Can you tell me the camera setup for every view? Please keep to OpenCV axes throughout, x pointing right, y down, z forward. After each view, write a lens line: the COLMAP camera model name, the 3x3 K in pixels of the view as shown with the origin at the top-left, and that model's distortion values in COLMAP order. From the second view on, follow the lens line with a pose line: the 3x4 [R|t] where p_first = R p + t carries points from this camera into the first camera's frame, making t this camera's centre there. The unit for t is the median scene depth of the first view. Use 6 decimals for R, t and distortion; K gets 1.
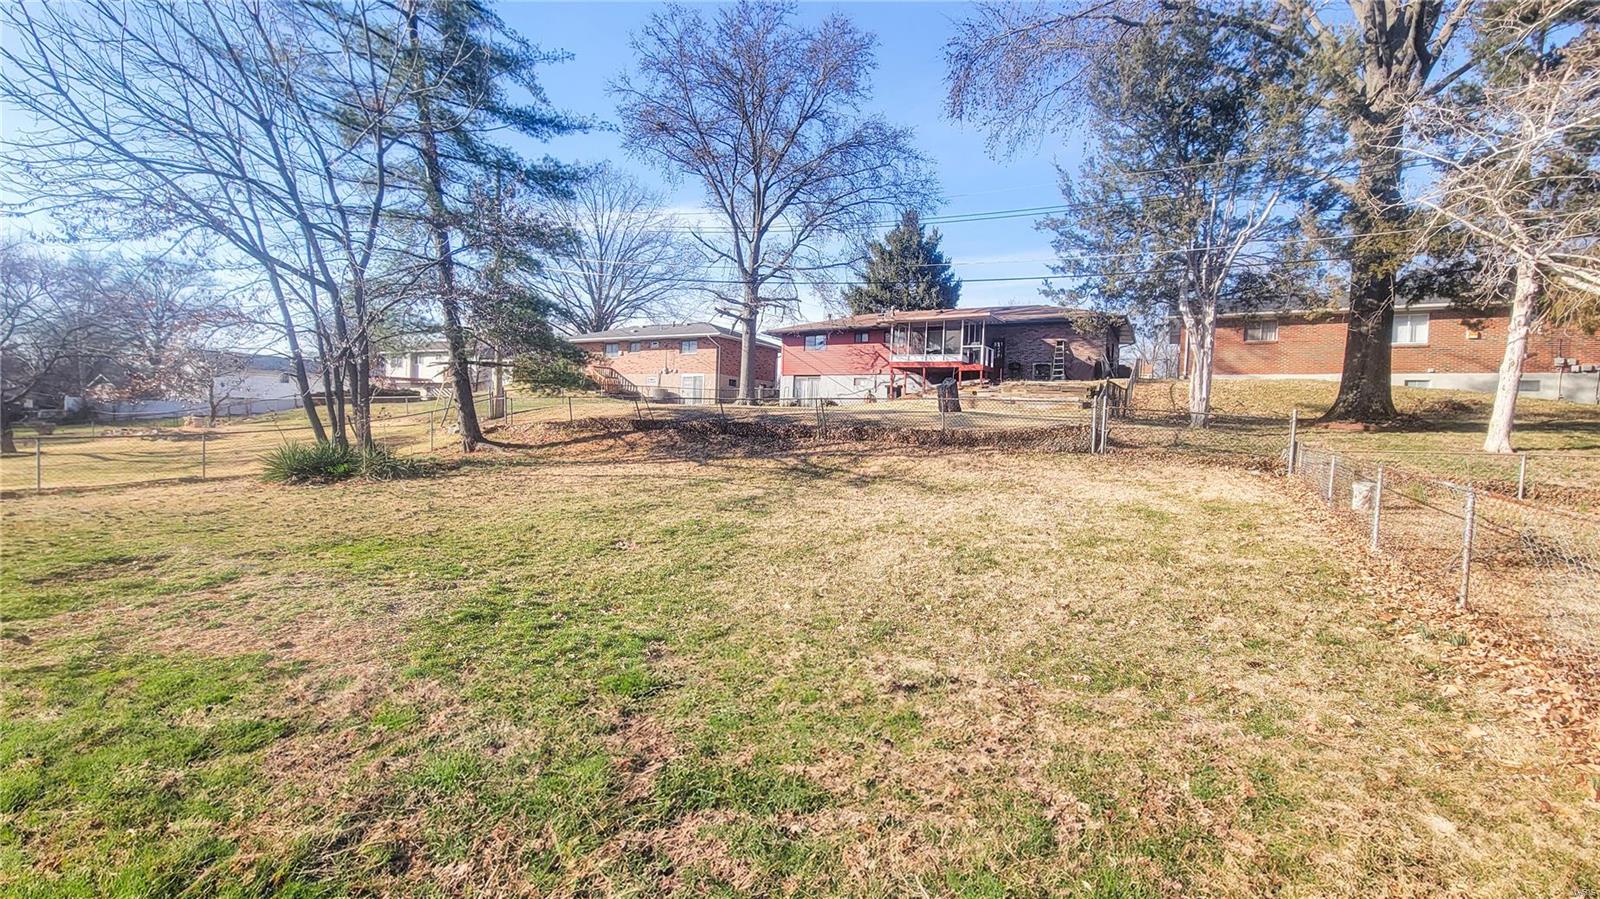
lens RADIAL K [[652.5, 0, 803.3], [0, 652.5, 448.8], [0, 0, 1]] dist [-0.000855, -0.000381]
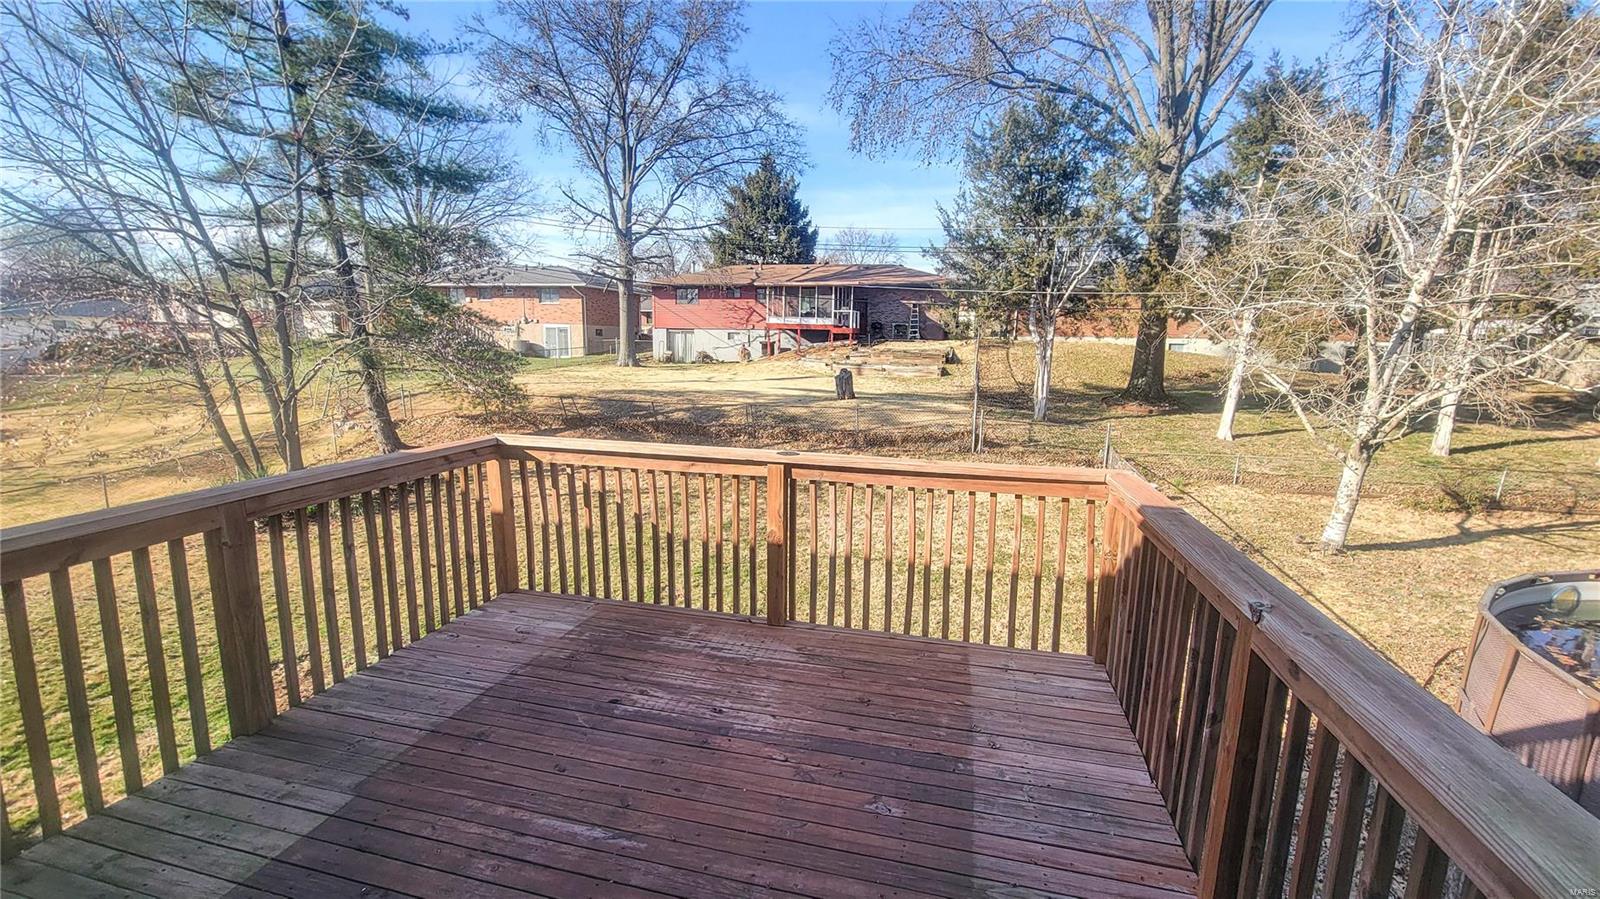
lens RADIAL K [[652.5, 0, 803.3], [0, 652.5, 448.8], [0, 0, 1]] dist [-0.000855, -0.000381]
pose [[0.969372, -0.060266, 0.238088, -0.076340], [0.028317, 0.990386, 0.135401, -0.072948], [-0.243959, -0.124512, 0.961759, -0.067278]]
